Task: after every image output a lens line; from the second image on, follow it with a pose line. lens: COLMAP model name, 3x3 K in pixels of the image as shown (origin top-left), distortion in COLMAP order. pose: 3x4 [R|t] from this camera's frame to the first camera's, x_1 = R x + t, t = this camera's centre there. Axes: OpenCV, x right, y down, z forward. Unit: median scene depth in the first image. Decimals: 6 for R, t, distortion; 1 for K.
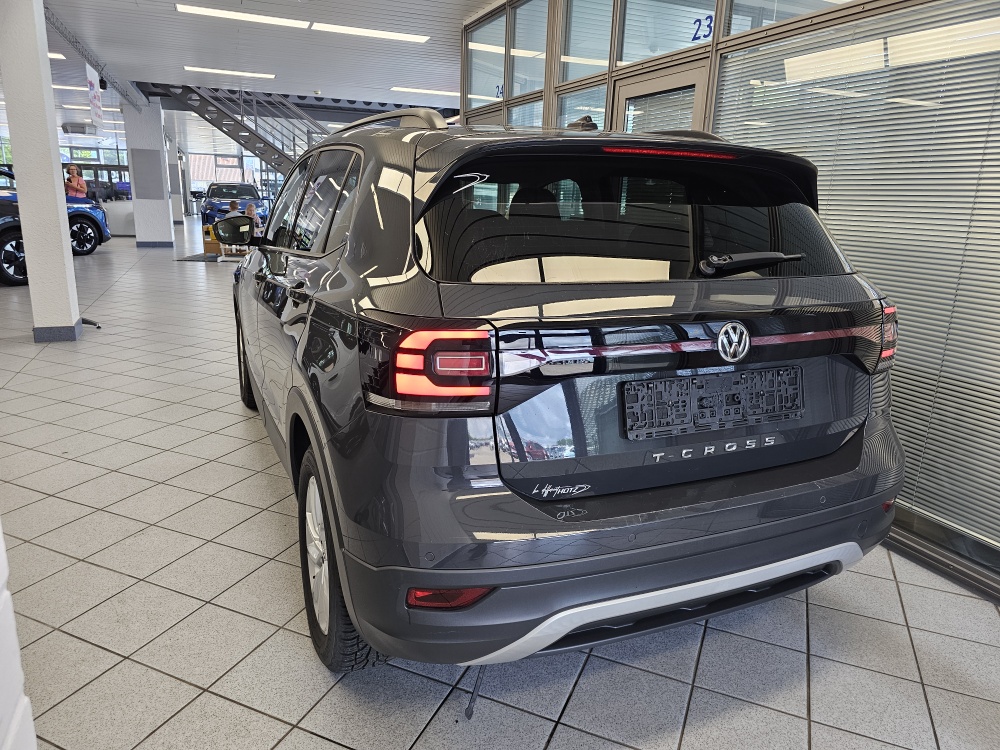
lens RADIAL K [[678.4, 0, 500.0], [0, 678.4, 375.0], [0, 0, 1]] dist [0.066088, -0.078506]
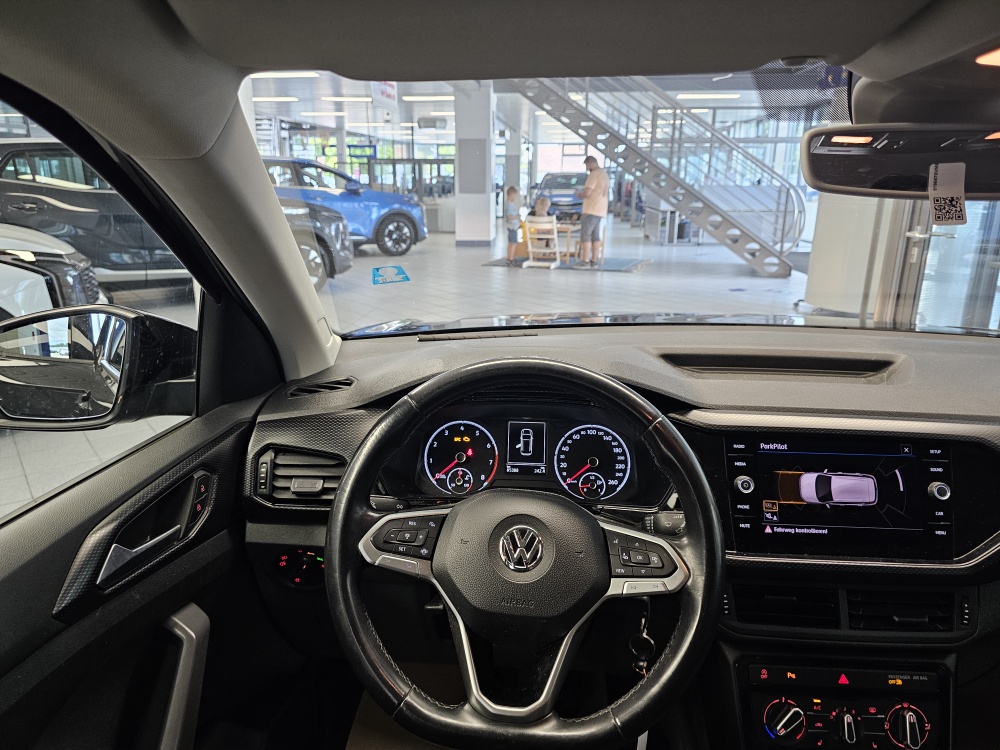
lens RADIAL K [[678.4, 0, 500.0], [0, 678.4, 375.0], [0, 0, 1]] dist [0.066088, -0.078506]
pose [[0.882981, 0.103318, -0.457897, -0.035667], [-0.094713, 0.994627, 0.041784, -0.062068], [0.459754, 0.006474, 0.888023, 0.227932]]
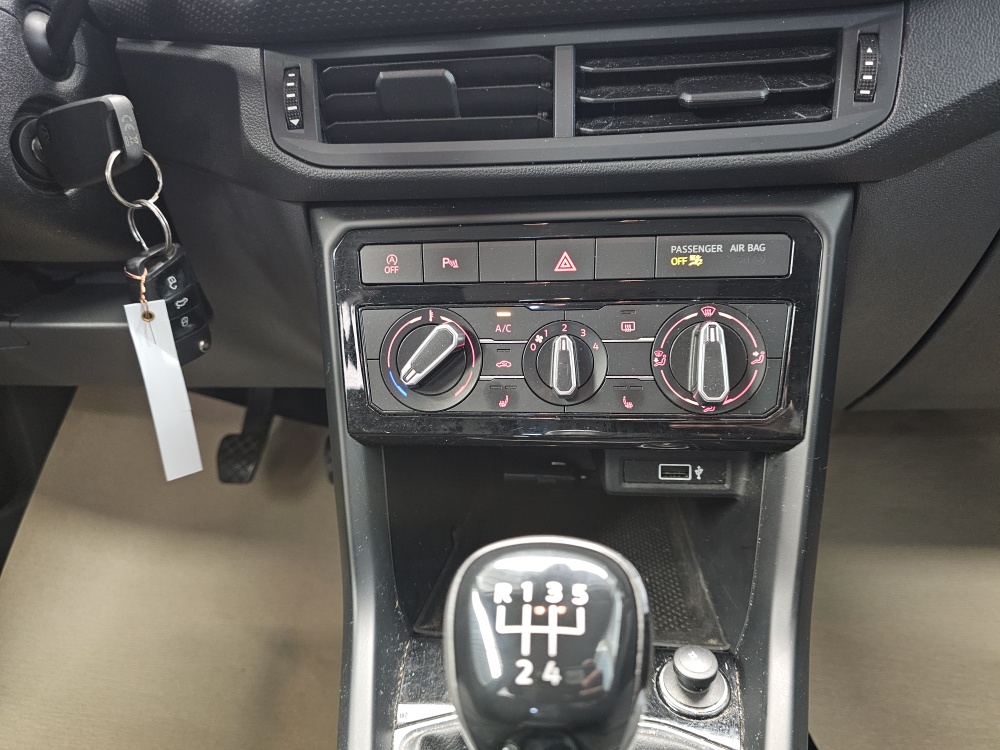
lens RADIAL K [[688.7, 0, 502.8], [0, 688.7, 373.3], [0, 0, 1]] dist [0.009387, -0.025010]
pose [[0.850822, 0.158975, -0.500829, -0.022456], [-0.047661, 0.972554, 0.227744, -0.037821], [0.523288, -0.169899, 0.835047, 0.271561]]
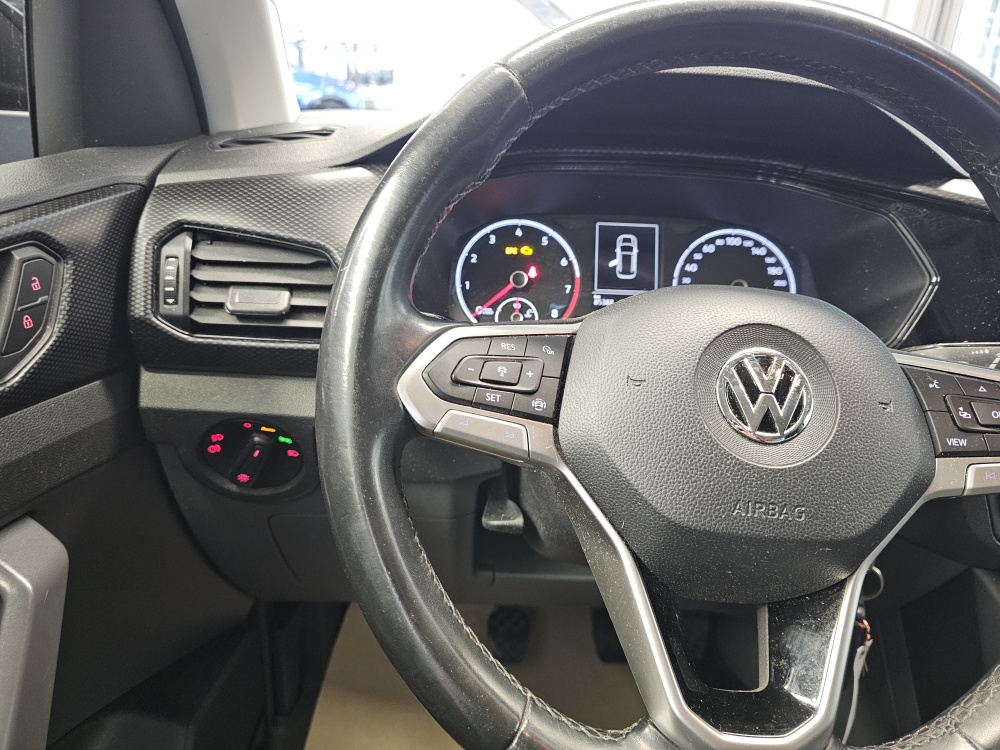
lens RADIAL K [[687.0, 0, 504.6], [0, 687.0, 368.5], [0, 0, 1]] dist [0.048818, -0.081244]
pose [[0.921731, 0.159811, -0.353372, -0.056185], [-0.116944, 0.983272, 0.139645, -0.050317], [0.369777, -0.087391, 0.925001, 0.249301]]
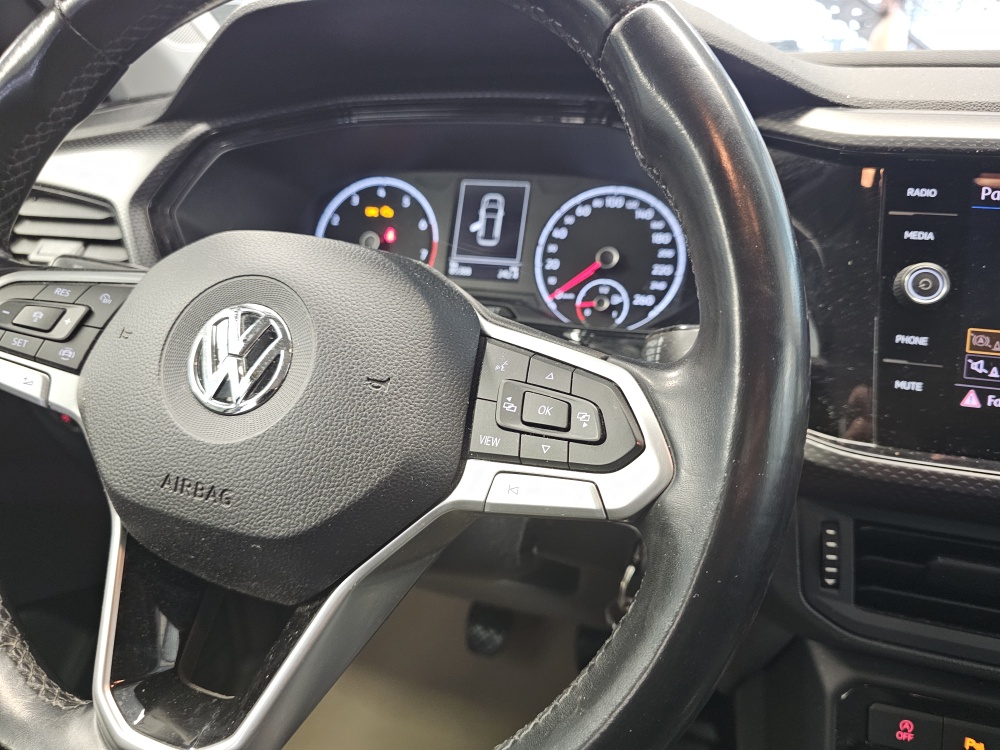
lens RADIAL K [[706.0, 0, 500.9], [0, 706.0, 380.5], [0, 0, 1]] dist [-0.005074, -0.008115]
pose [[0.740755, 0.237800, -0.628278, -0.037959], [-0.131681, 0.968506, 0.211320, -0.051825], [0.658743, -0.073804, 0.748739, 0.263715]]
